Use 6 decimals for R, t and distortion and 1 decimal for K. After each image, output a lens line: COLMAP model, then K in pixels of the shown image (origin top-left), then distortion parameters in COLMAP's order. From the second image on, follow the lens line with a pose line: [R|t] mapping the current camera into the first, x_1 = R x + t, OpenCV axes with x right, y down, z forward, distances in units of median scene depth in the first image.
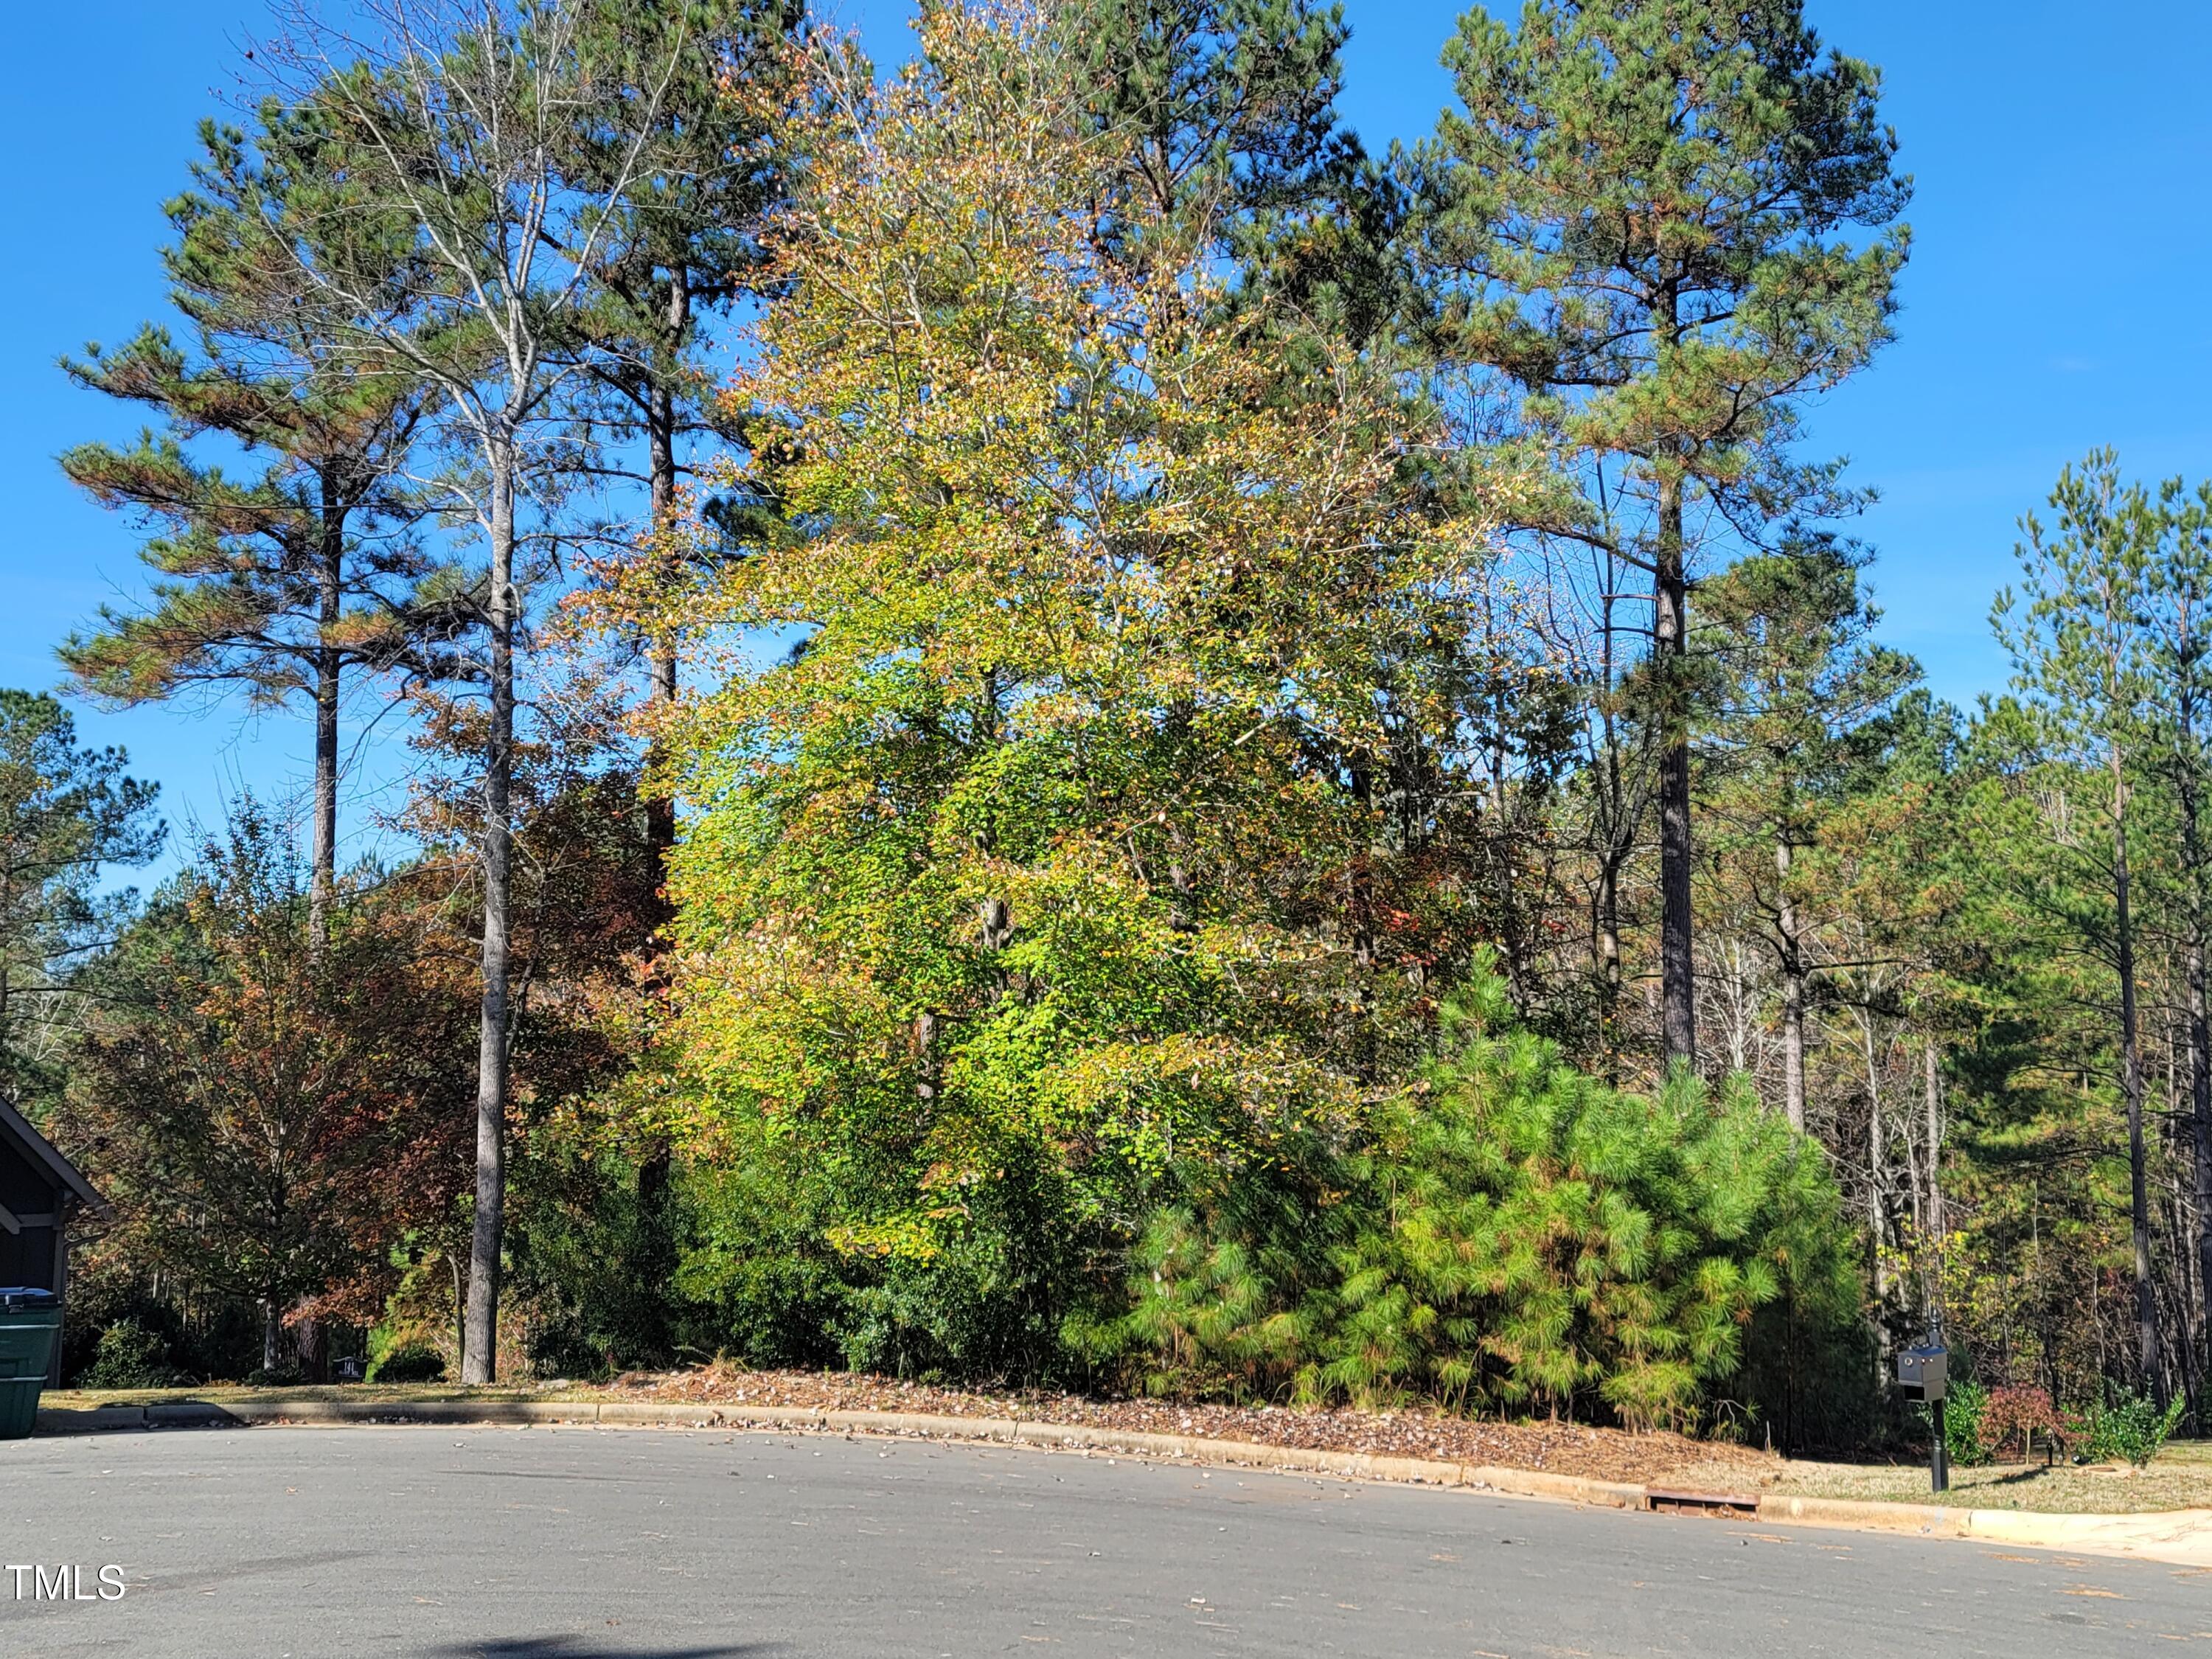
lens RADIAL K [[2331.9, 0, 1100.1], [0, 2331.9, 794.5], [0, 0, 1]] dist [0.072769, 0.000000]
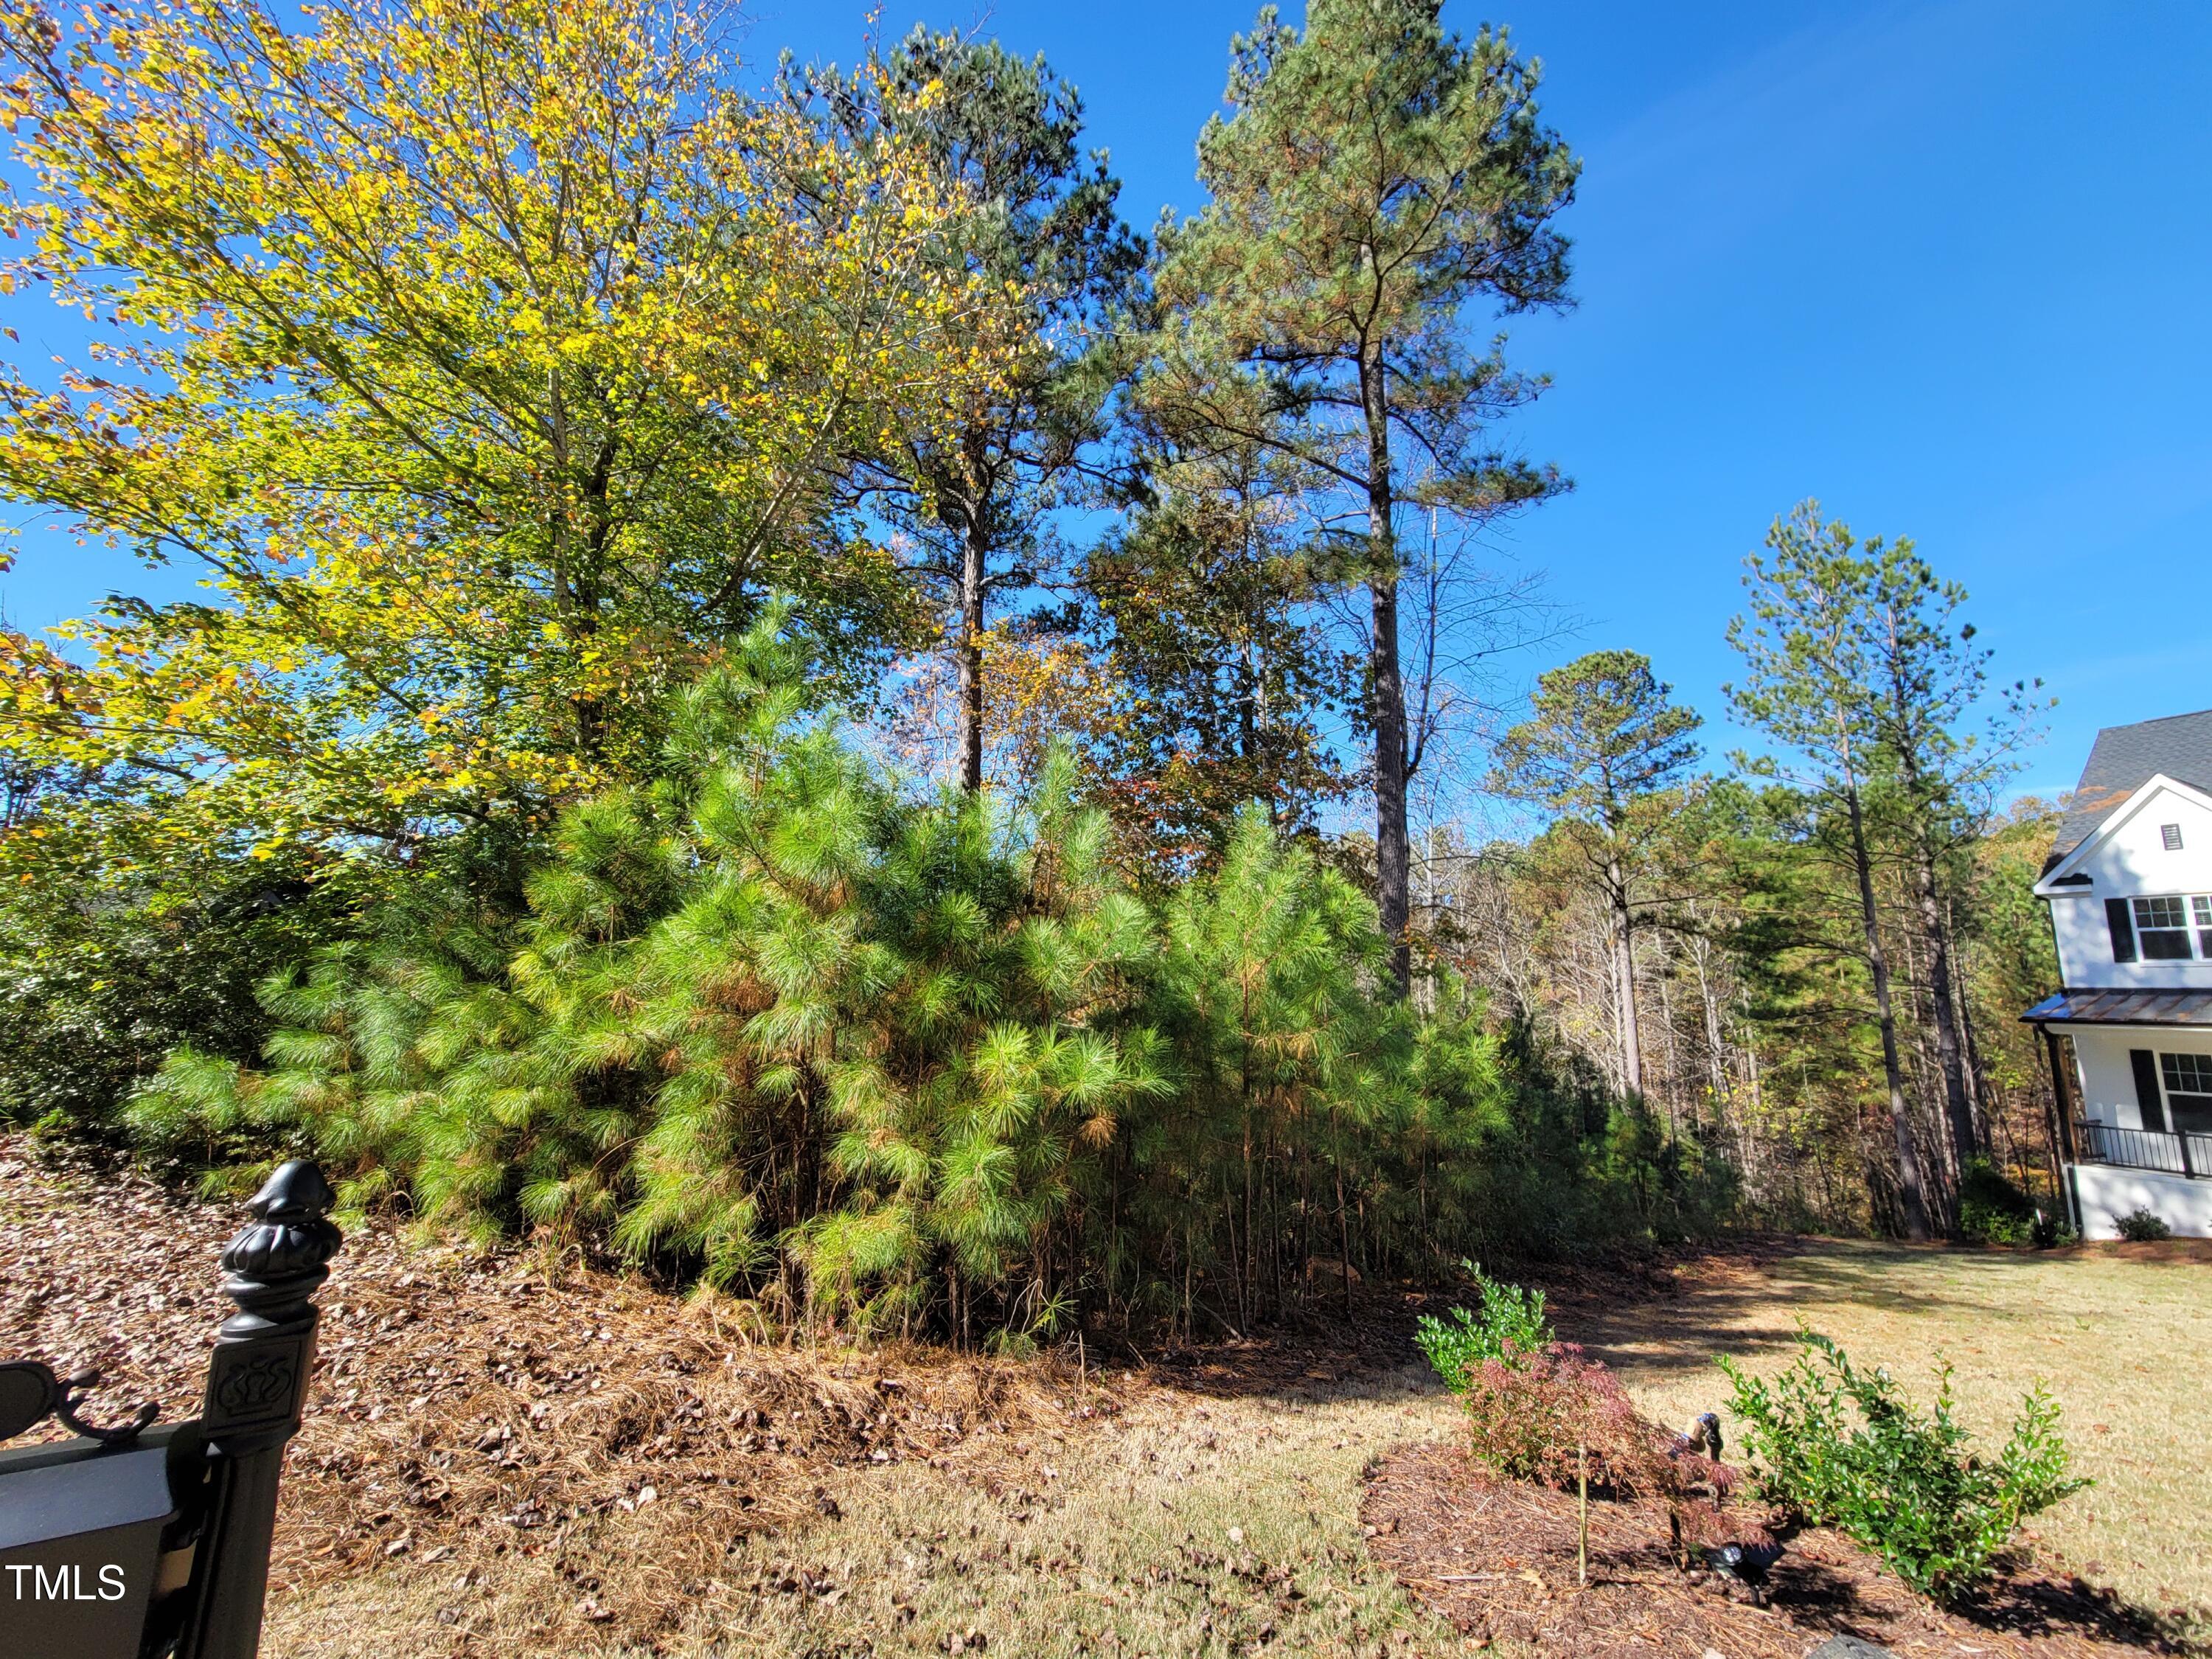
lens RADIAL K [[899.9, 0, 1091.1], [0, 899.9, 822.6], [0, 0, 1]] dist [-0.005448, 0.002870]
pose [[0.953896, -0.039621, -0.297509, 0.213047], [0.014619, 0.996205, -0.085798, 0.102527], [0.299780, 0.077493, 0.950856, 0.486001]]
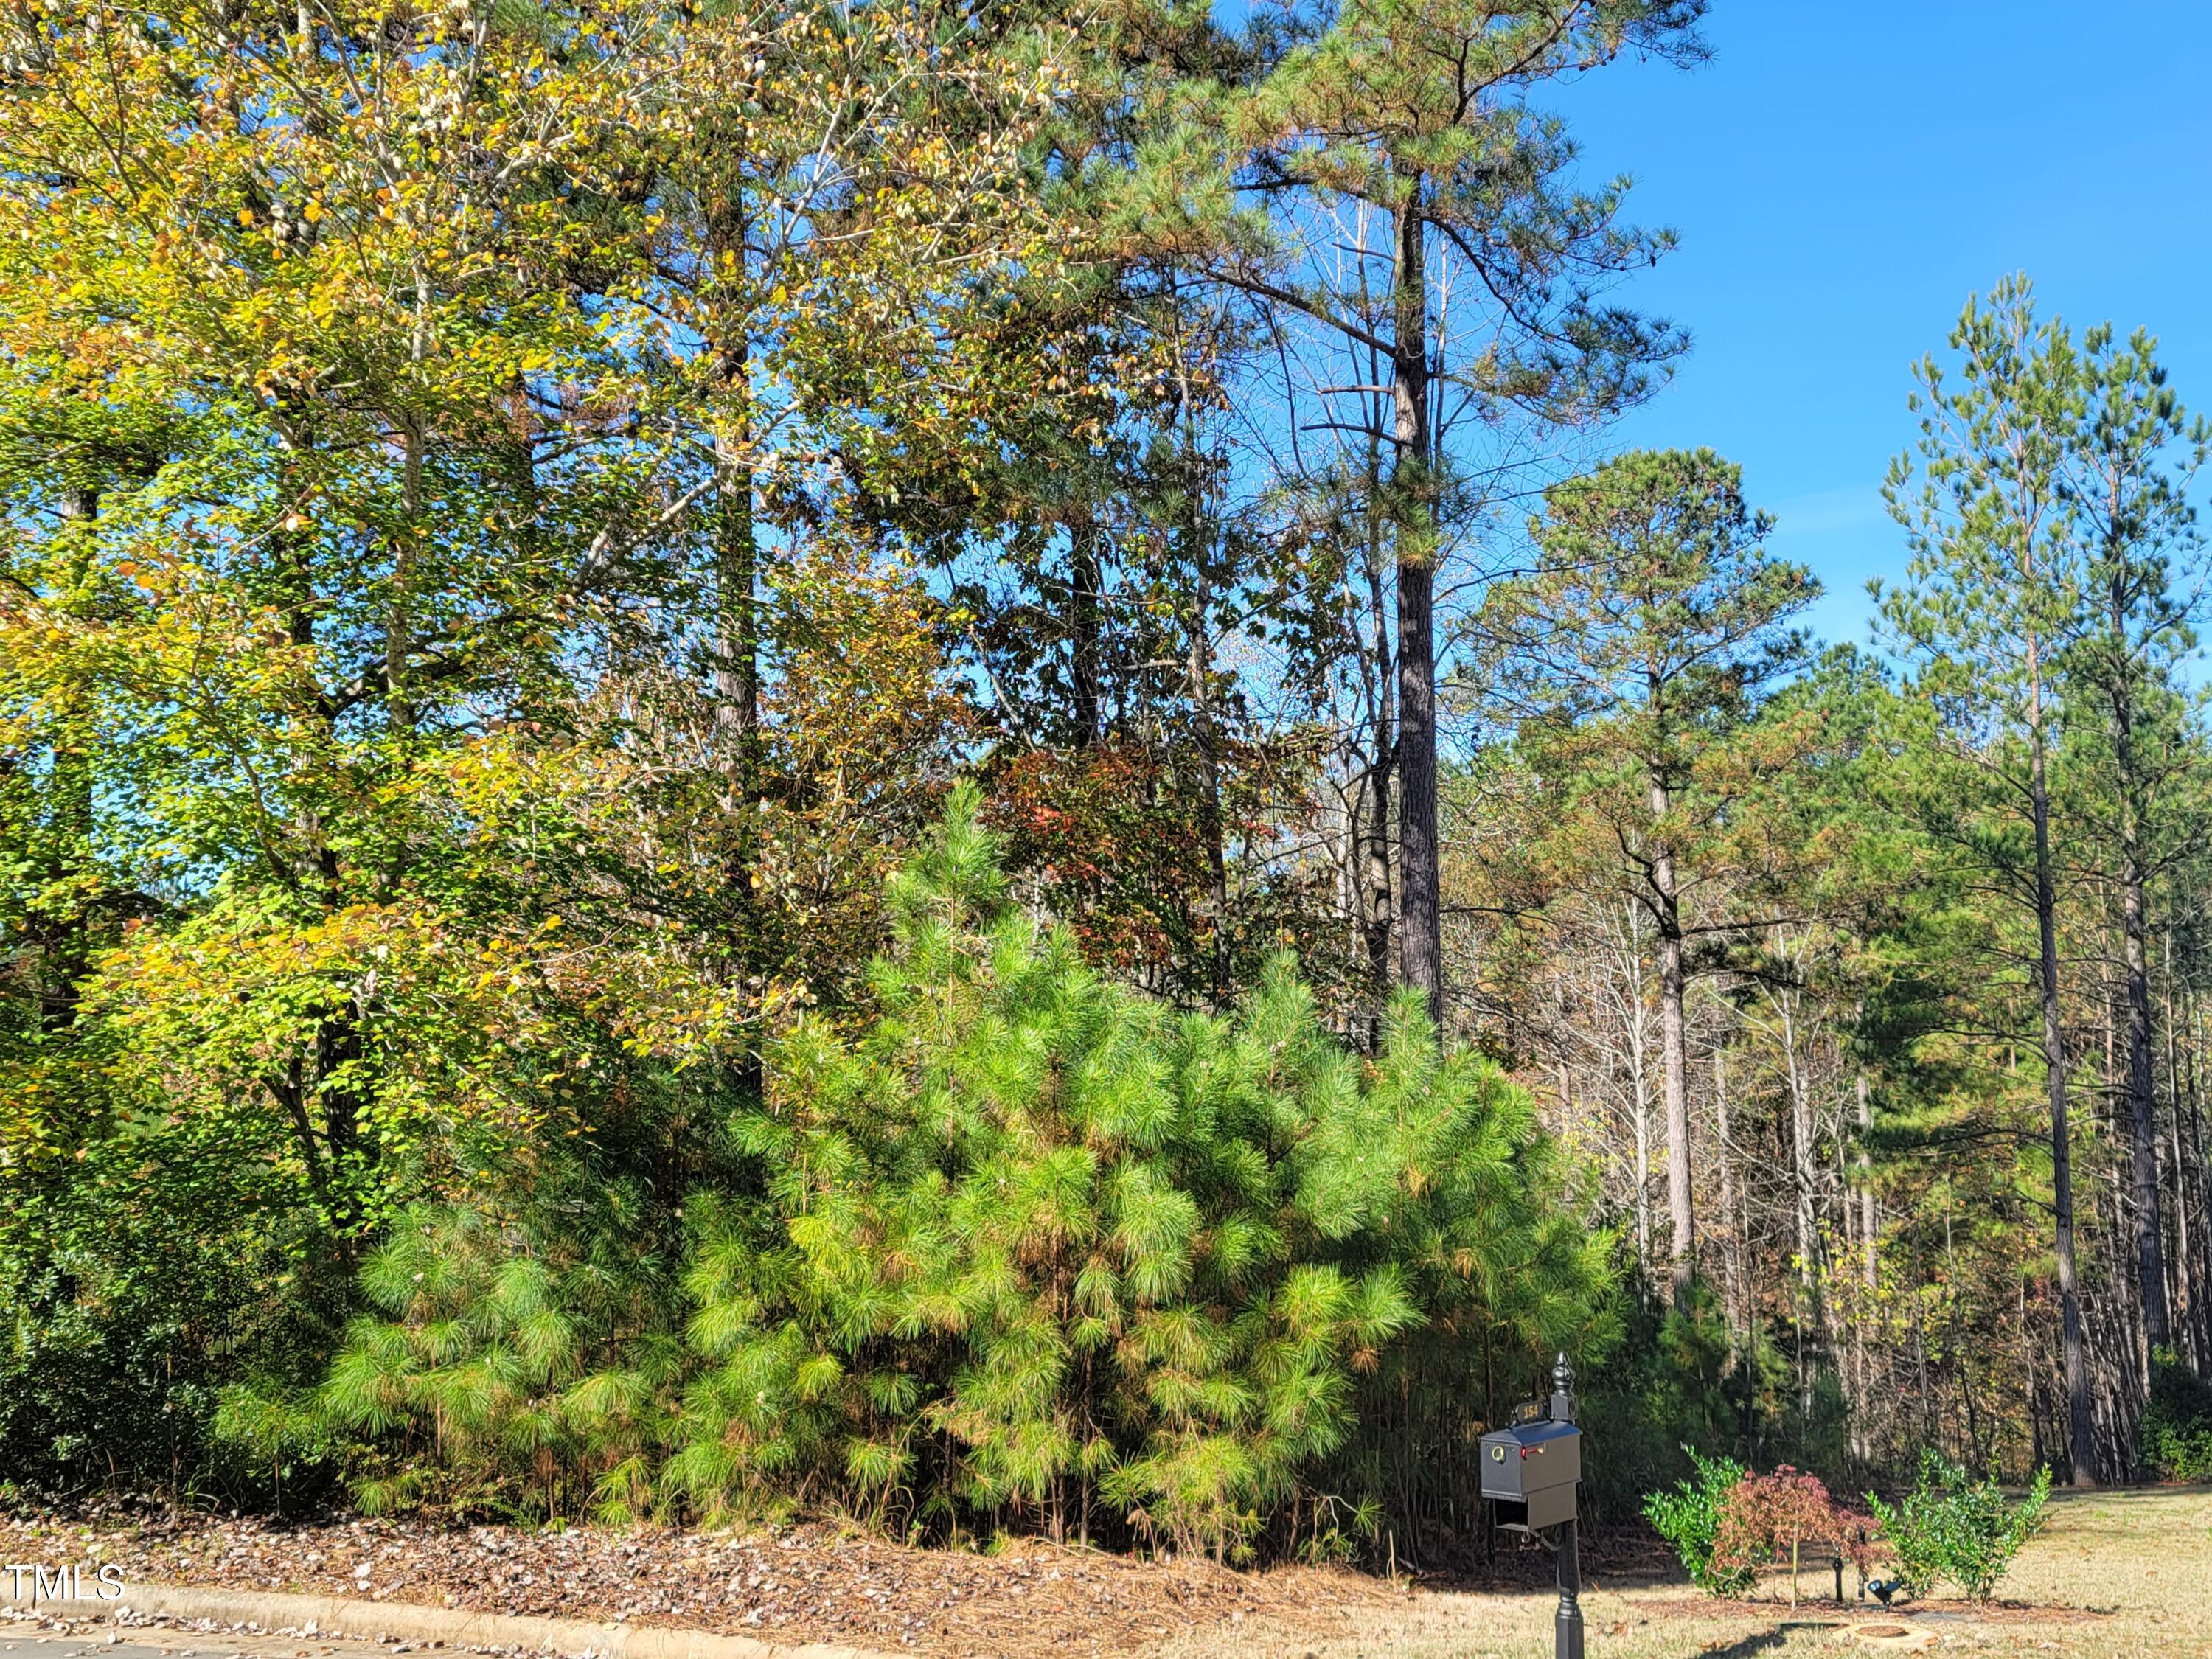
lens RADIAL K [[2331.9, 0, 1094.4], [0, 2331.9, 812.6], [0, 0, 1]] dist [0.072769, 0.000000]
pose [[0.999885, -0.013029, 0.007707, 0.123278], [0.013054, 0.999910, -0.003207, 0.047671], [-0.007664, 0.003307, 0.999965, 0.232409]]
